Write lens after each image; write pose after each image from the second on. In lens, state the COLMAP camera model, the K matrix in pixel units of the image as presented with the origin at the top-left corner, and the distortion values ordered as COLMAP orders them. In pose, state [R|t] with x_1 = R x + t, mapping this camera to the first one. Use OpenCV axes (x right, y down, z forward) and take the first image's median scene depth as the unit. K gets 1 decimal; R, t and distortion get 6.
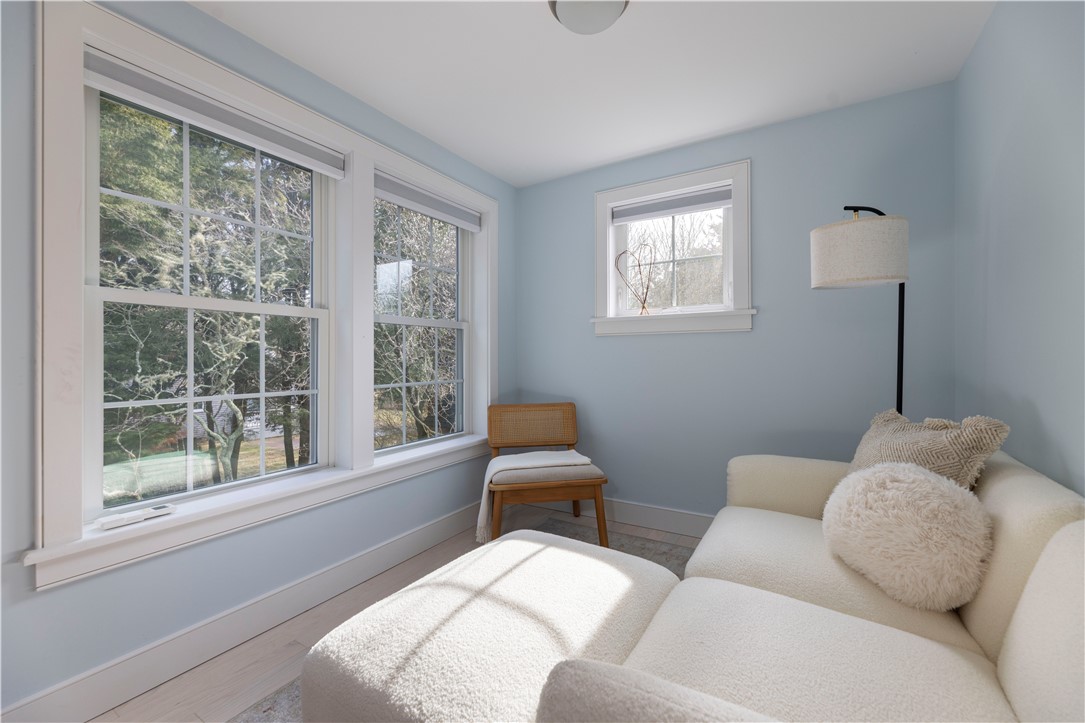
lens RADIAL K [[434.1, 0, 541.9], [0, 434.1, 355.9], [0, 0, 1]] dist [0.001127, -0.000058]
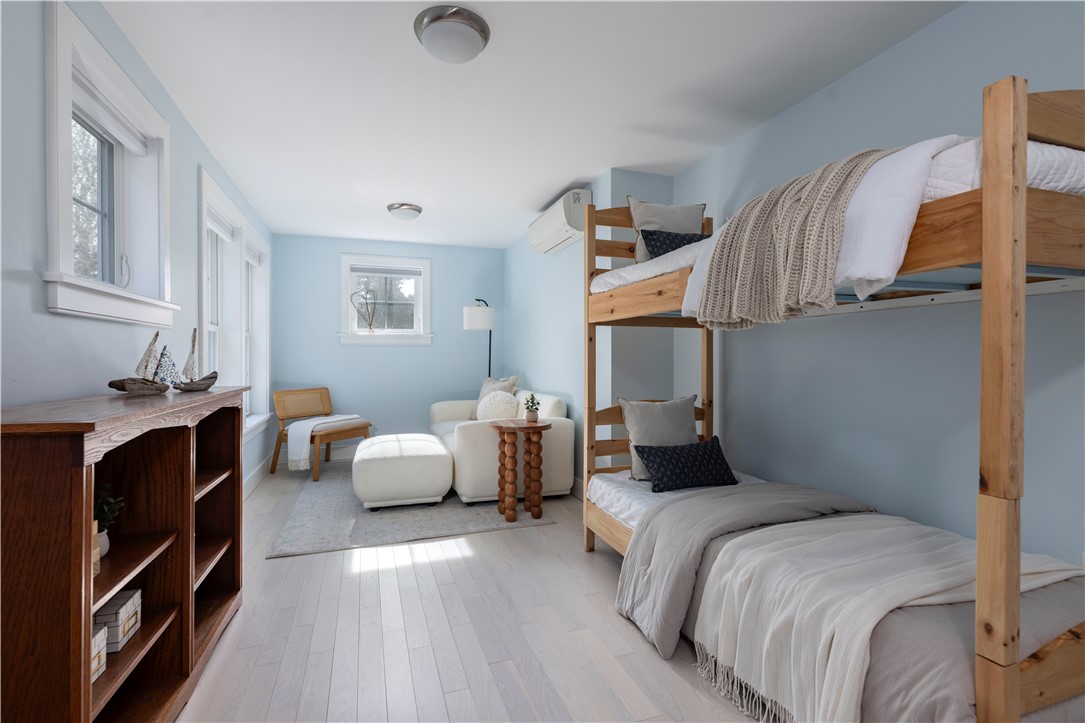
lens RADIAL K [[472.9, 0, 539.7], [0, 472.9, 361.0], [0, 0, 1]] dist [0.000025, 0.000066]
pose [[0.619626, 0.000946, 0.784896, -0.979447], [-0.002944, 0.999995, 0.001119, 0.012864], [-0.784891, -0.003004, 0.619626, -0.799904]]
